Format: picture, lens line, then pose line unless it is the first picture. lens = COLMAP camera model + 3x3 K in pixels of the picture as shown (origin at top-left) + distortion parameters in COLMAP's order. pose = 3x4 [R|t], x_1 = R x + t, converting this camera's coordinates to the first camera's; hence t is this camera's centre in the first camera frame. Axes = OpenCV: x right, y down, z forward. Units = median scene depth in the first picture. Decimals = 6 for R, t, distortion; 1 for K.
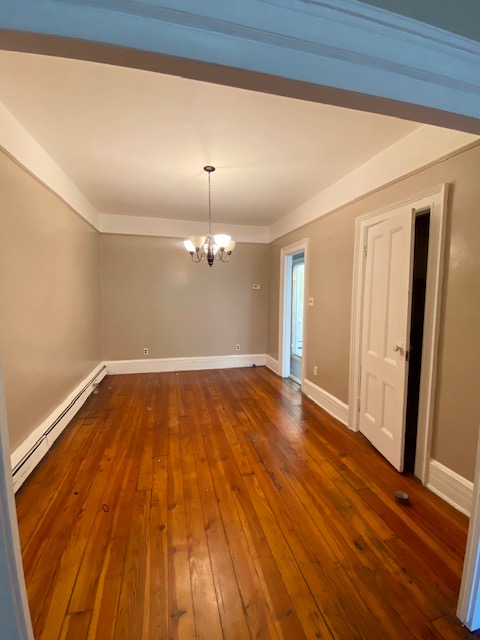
lens RADIAL K [[288.4, 0, 240.1], [0, 288.4, 318.2], [0, 0, 1]] dist [0.022426, -0.001690]
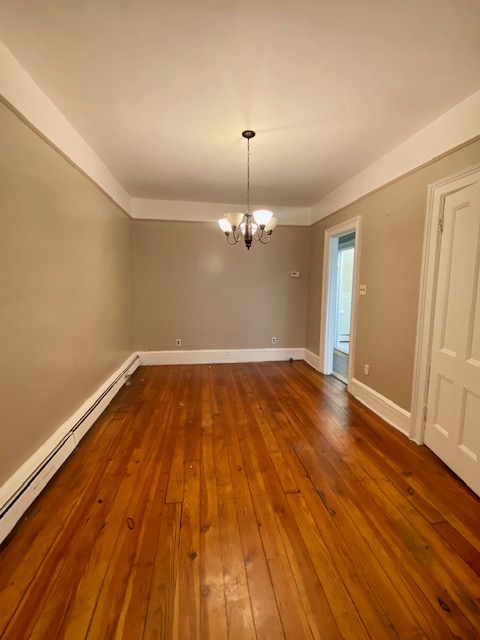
lens RADIAL K [[288.4, 0, 239.7], [0, 288.4, 319.8], [0, 0, 1]] dist [0.022426, -0.001690]
pose [[0.993744, 0.011761, -0.111063, -0.030807], [-0.007803, 0.999321, 0.035997, 0.005975], [0.111411, -0.034905, 0.993161, 0.127885]]
